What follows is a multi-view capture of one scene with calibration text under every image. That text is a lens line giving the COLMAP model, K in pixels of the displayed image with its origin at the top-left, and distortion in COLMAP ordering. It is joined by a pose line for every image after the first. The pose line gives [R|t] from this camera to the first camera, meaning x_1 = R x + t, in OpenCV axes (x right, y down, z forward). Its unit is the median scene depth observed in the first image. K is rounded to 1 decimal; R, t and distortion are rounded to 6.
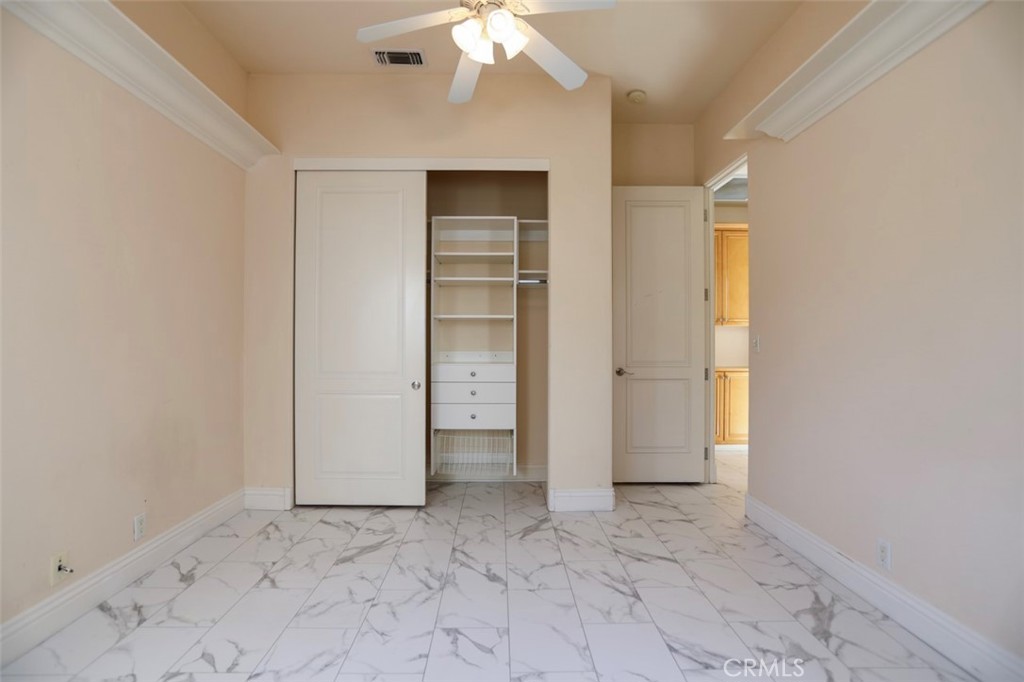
lens RADIAL K [[508.9, 0, 504.9], [0, 508.9, 338.8], [0, 0, 1]] dist [0.000388, -0.000105]
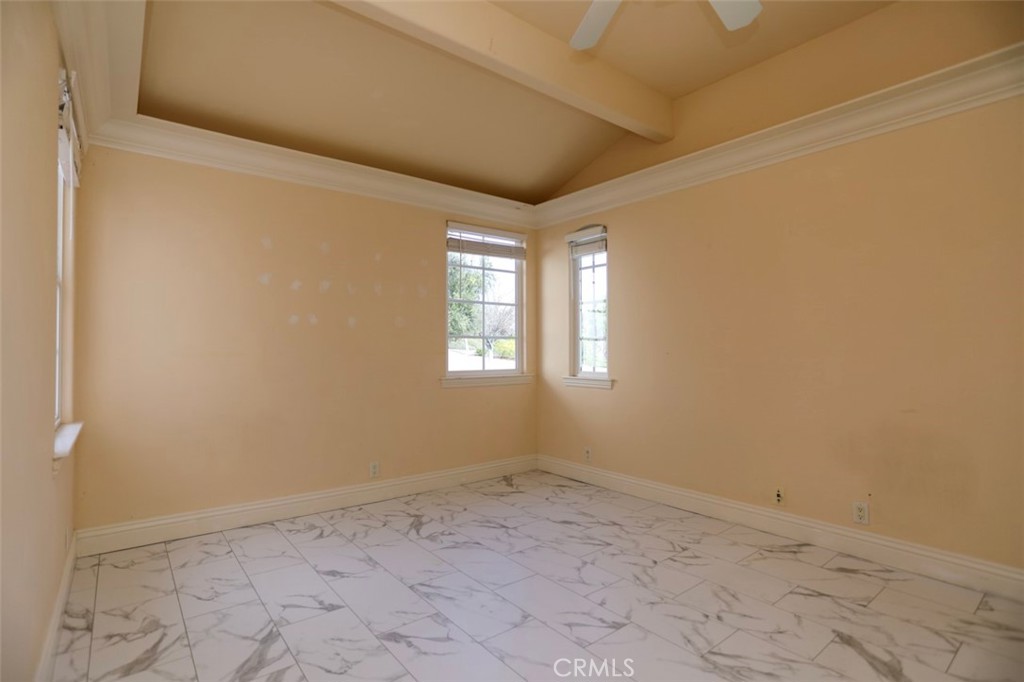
lens RADIAL K [[508.9, 0, 503.3], [0, 508.9, 347.8], [0, 0, 1]] dist [0.000388, -0.000105]
pose [[-0.799722, -0.013274, -0.600224, 0.634176], [-0.008164, 0.999904, -0.011235, 0.021835], [0.600316, -0.004085, -0.799753, 1.514228]]
